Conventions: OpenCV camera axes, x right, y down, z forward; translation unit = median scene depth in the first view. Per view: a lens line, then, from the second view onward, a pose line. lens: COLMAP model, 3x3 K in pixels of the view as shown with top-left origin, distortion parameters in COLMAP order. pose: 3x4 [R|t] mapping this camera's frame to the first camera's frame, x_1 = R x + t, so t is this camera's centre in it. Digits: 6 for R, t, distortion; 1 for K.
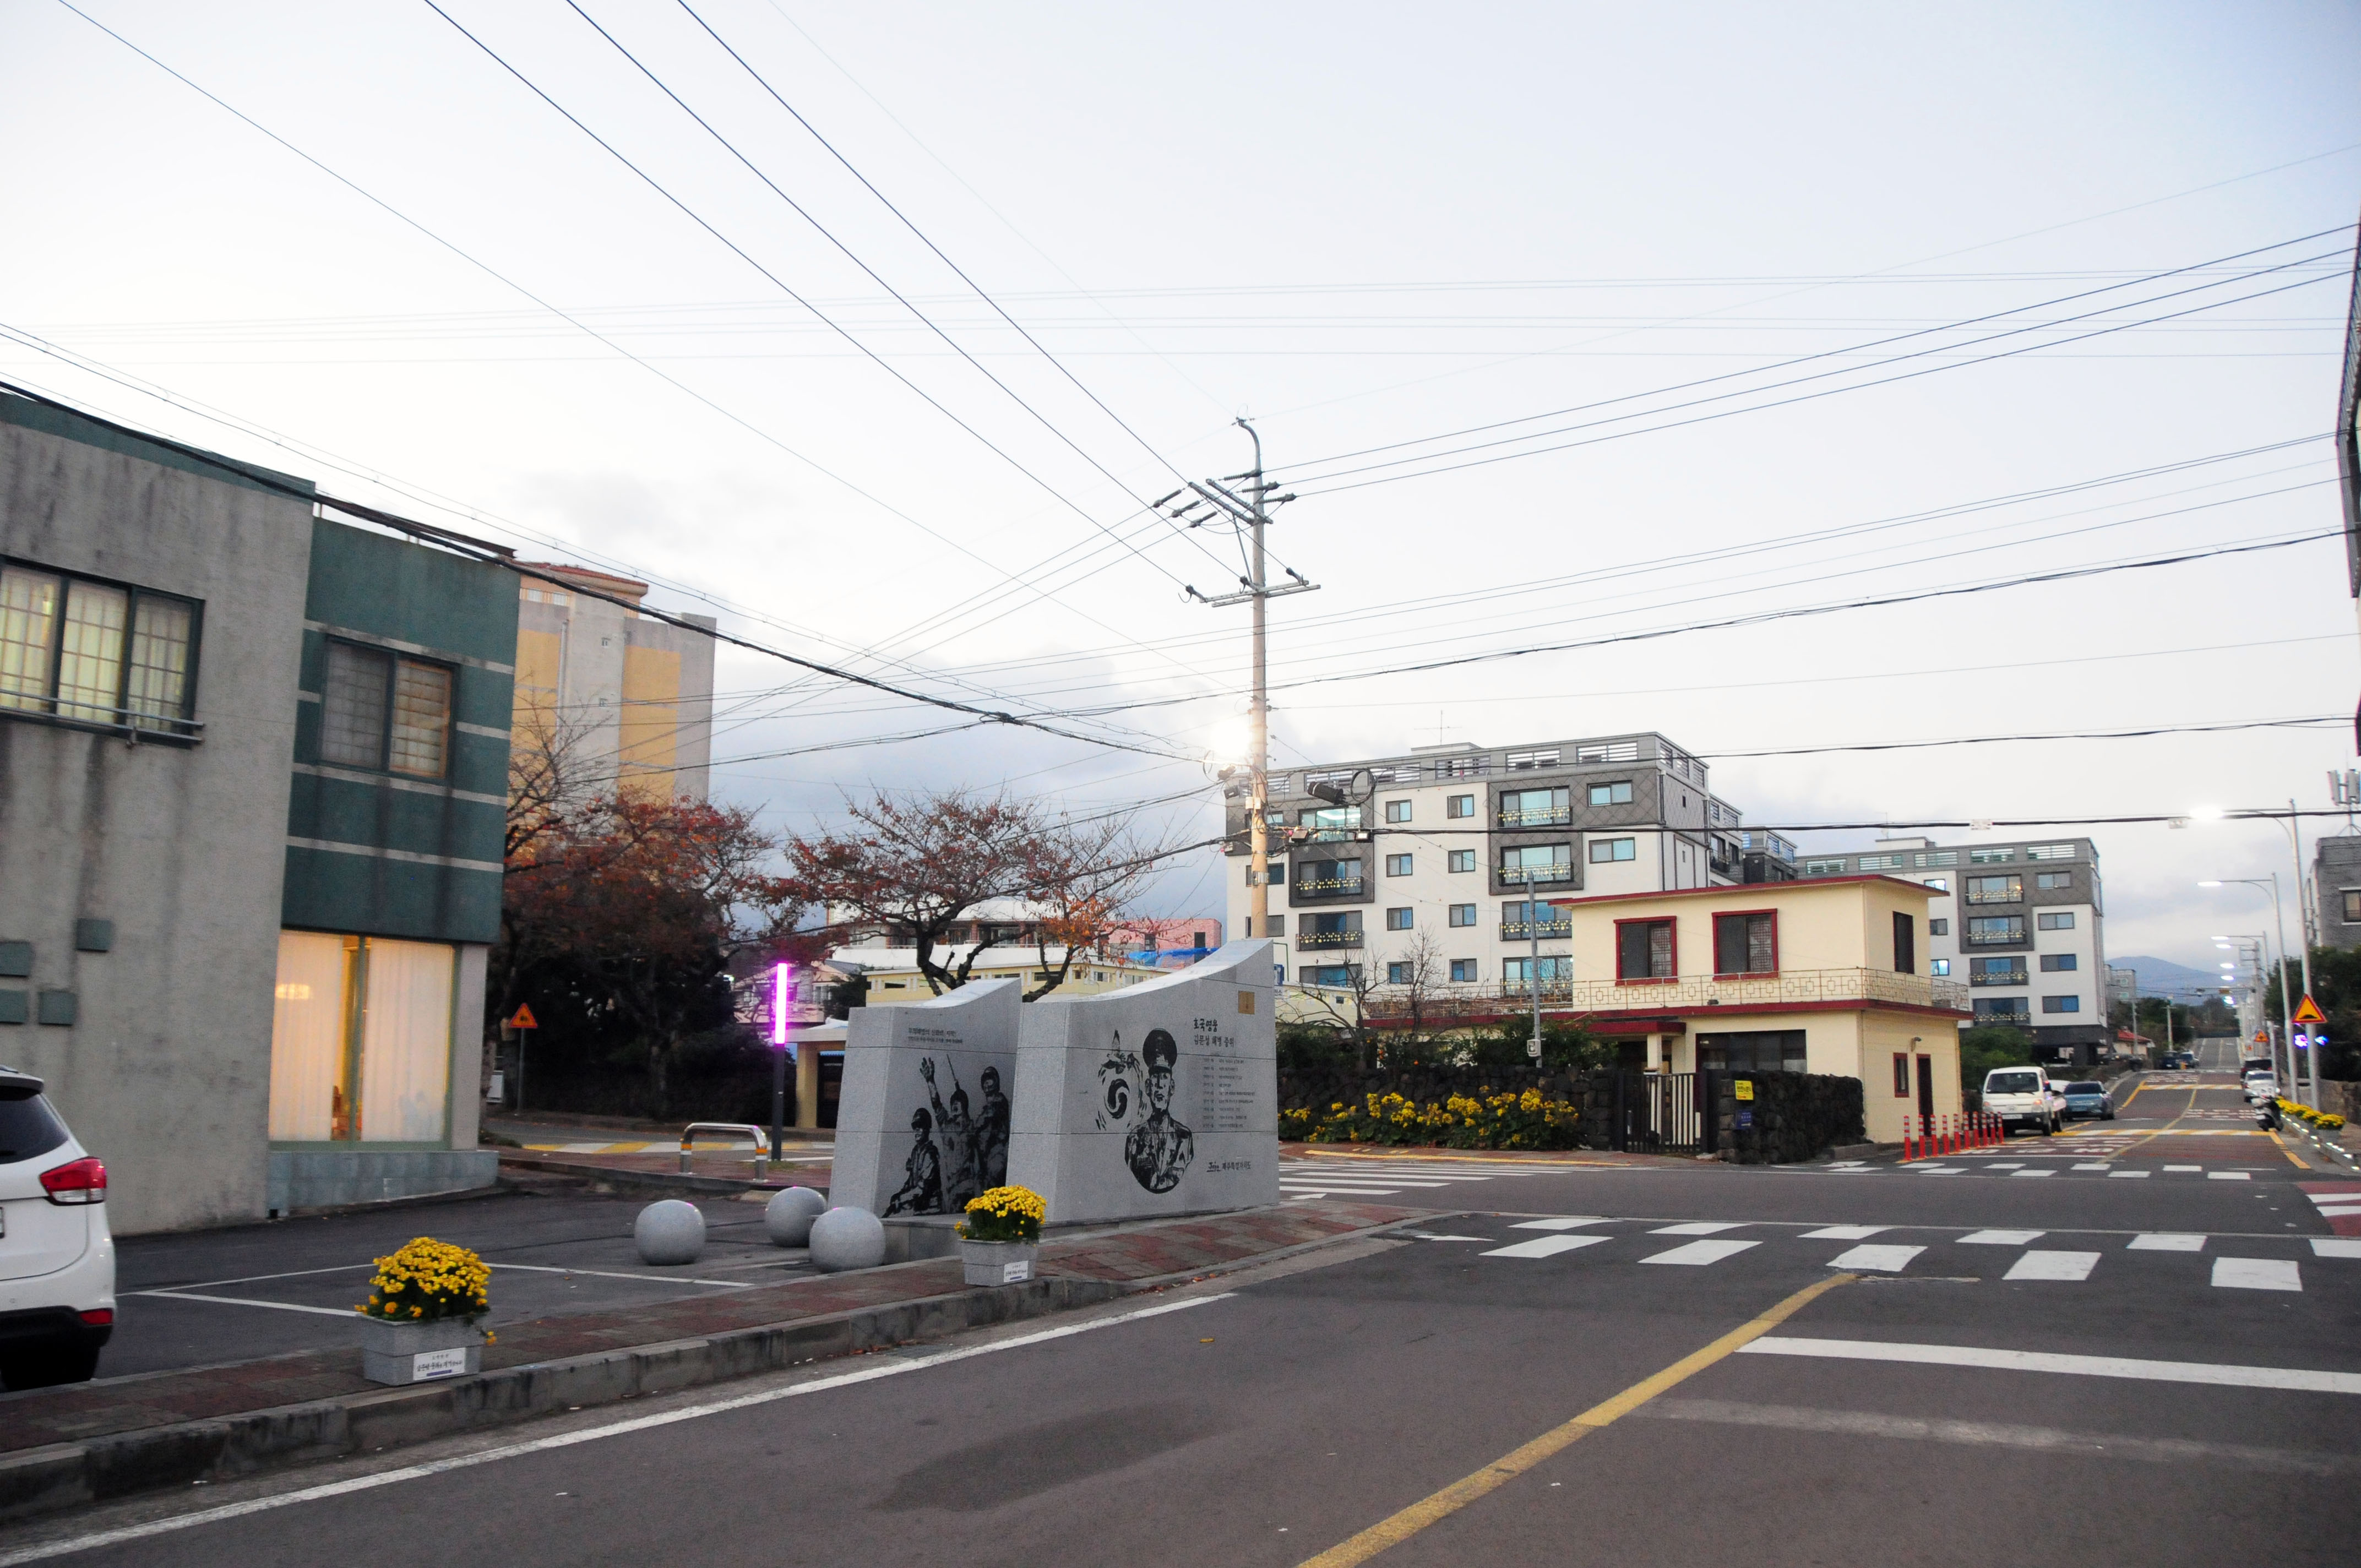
lens RADIAL K [[1842.0, 0, 1173.8], [0, 1842.0, 863.4], [0, 0, 1]] dist [-0.157894, 0.110522]
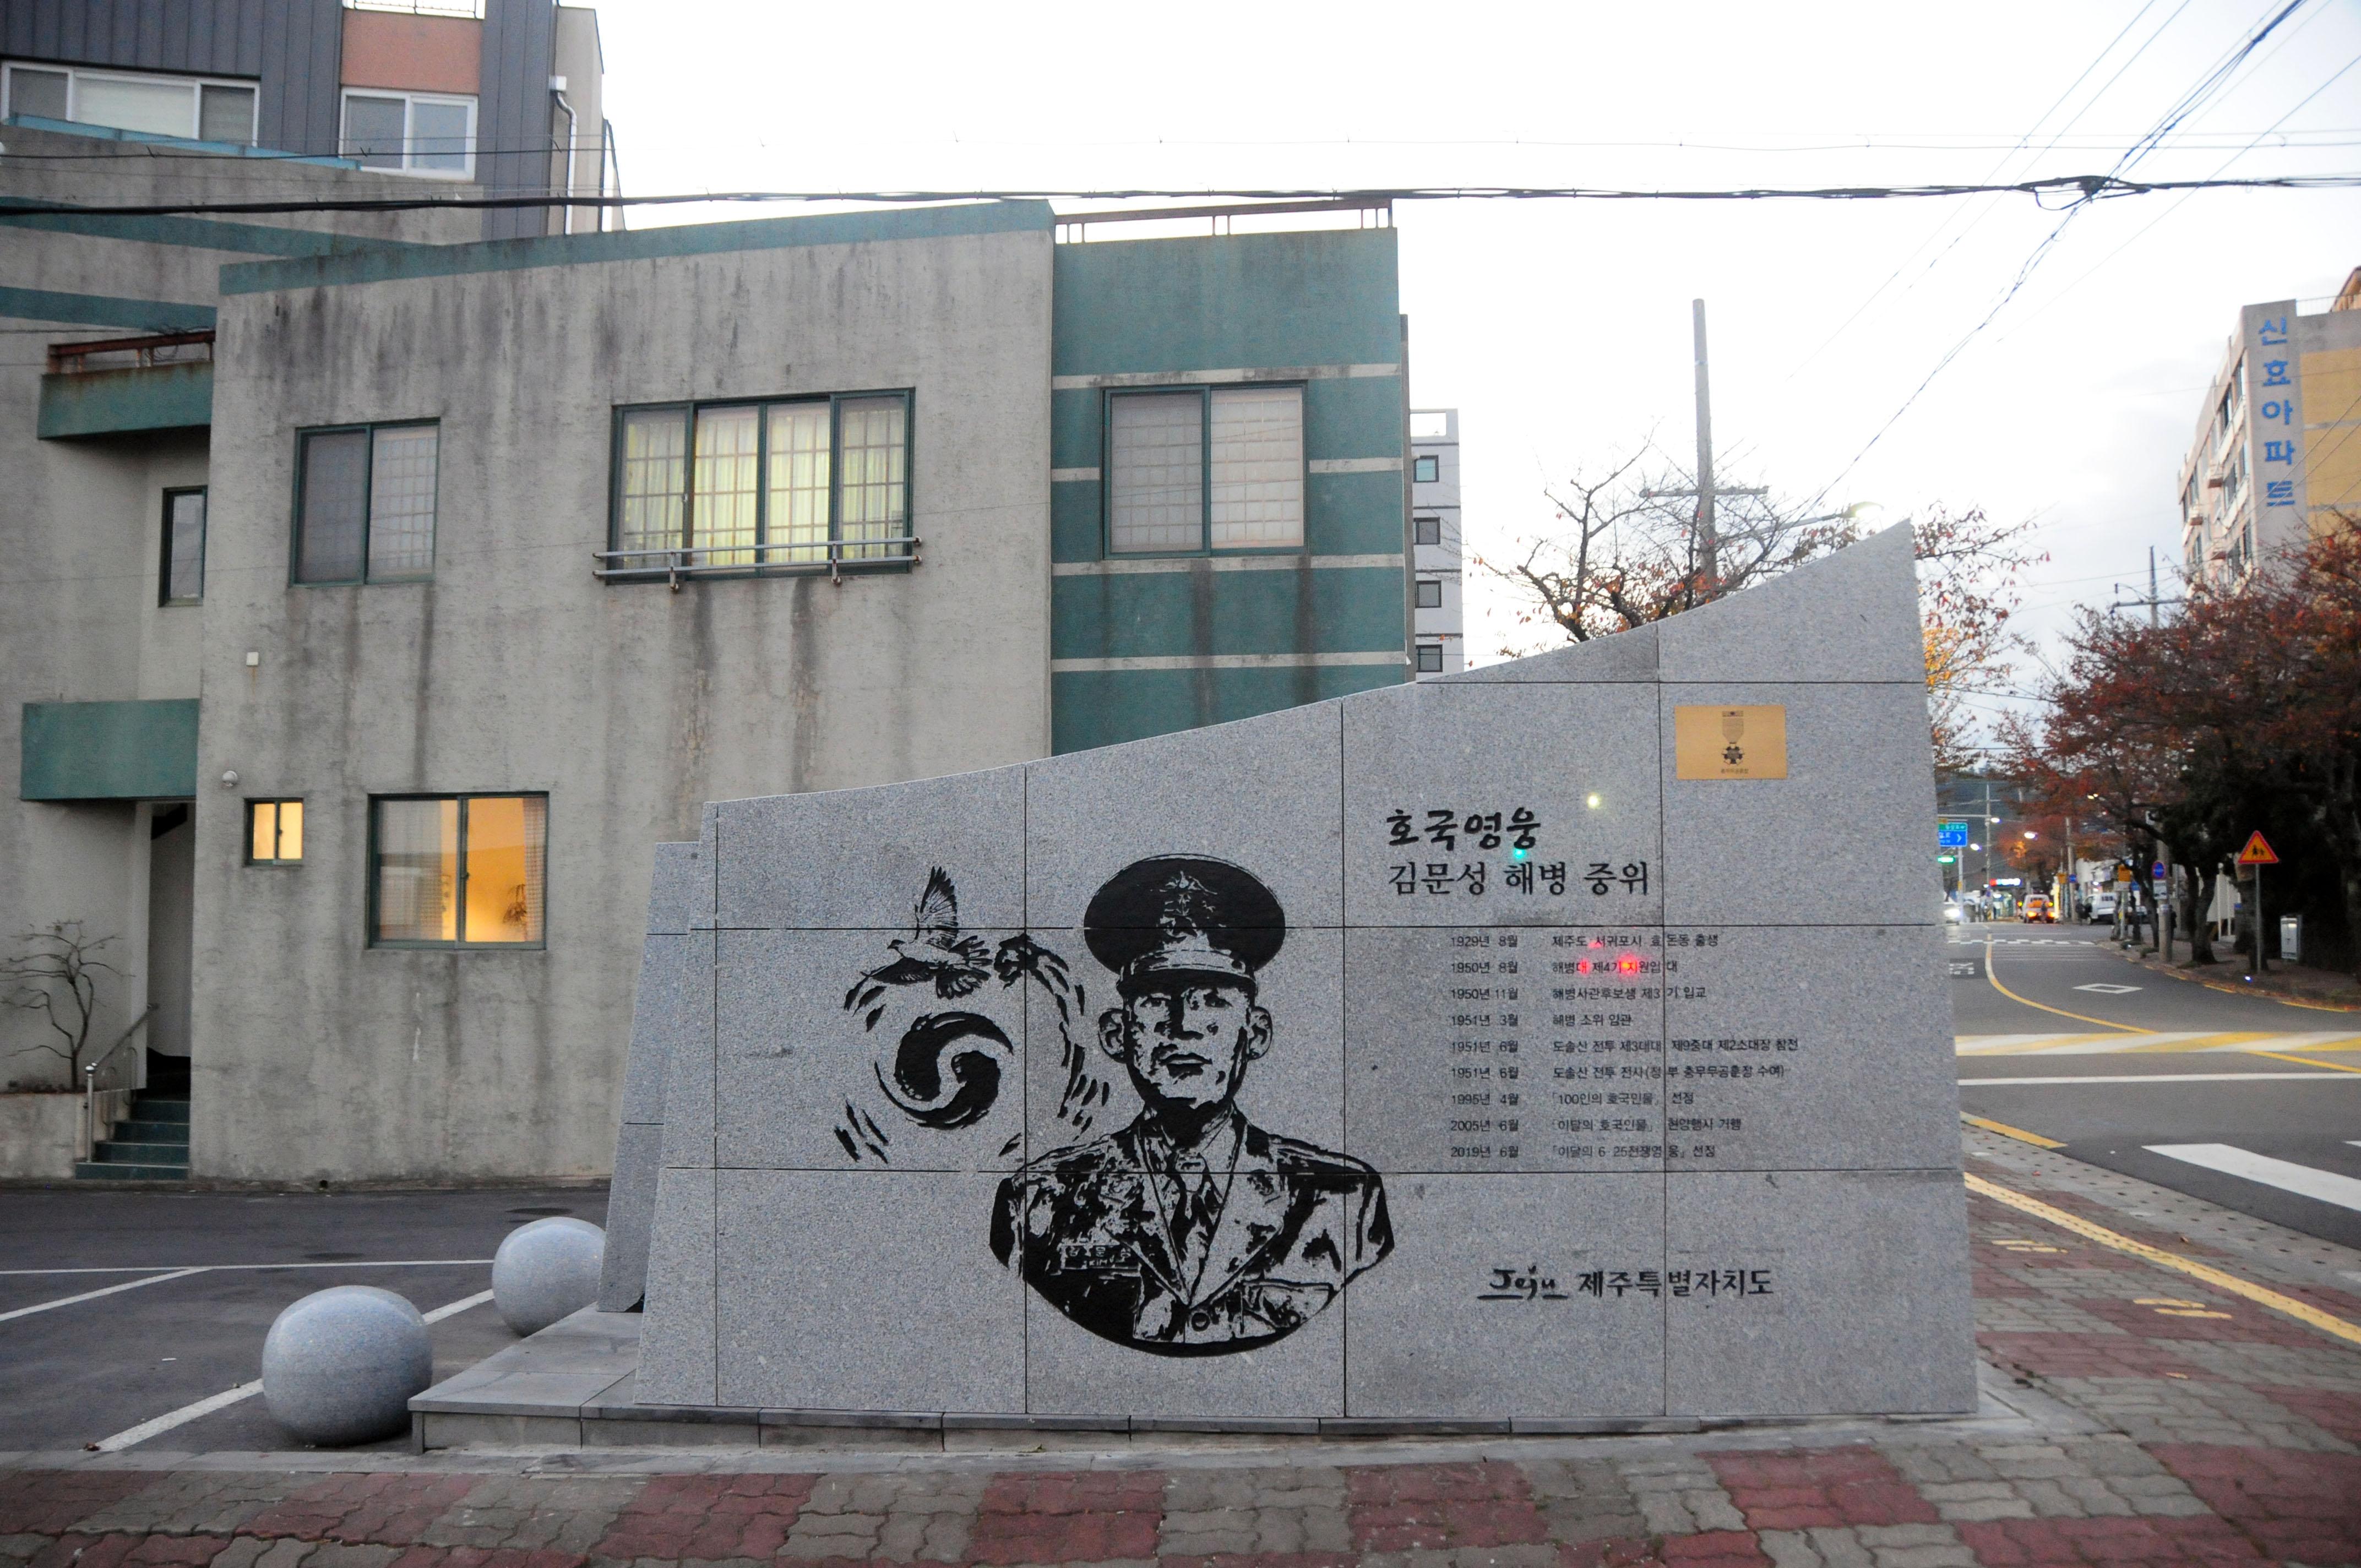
lens RADIAL K [[1842.0, 0, 1173.8], [0, 1842.0, 863.4], [0, 0, 1]] dist [-0.157894, 0.110522]
pose [[0.467228, -0.047772, -0.882845, 0.247617], [0.123451, 0.992282, 0.011640, 0.077503], [0.875476, -0.114426, 0.469520, 0.748917]]
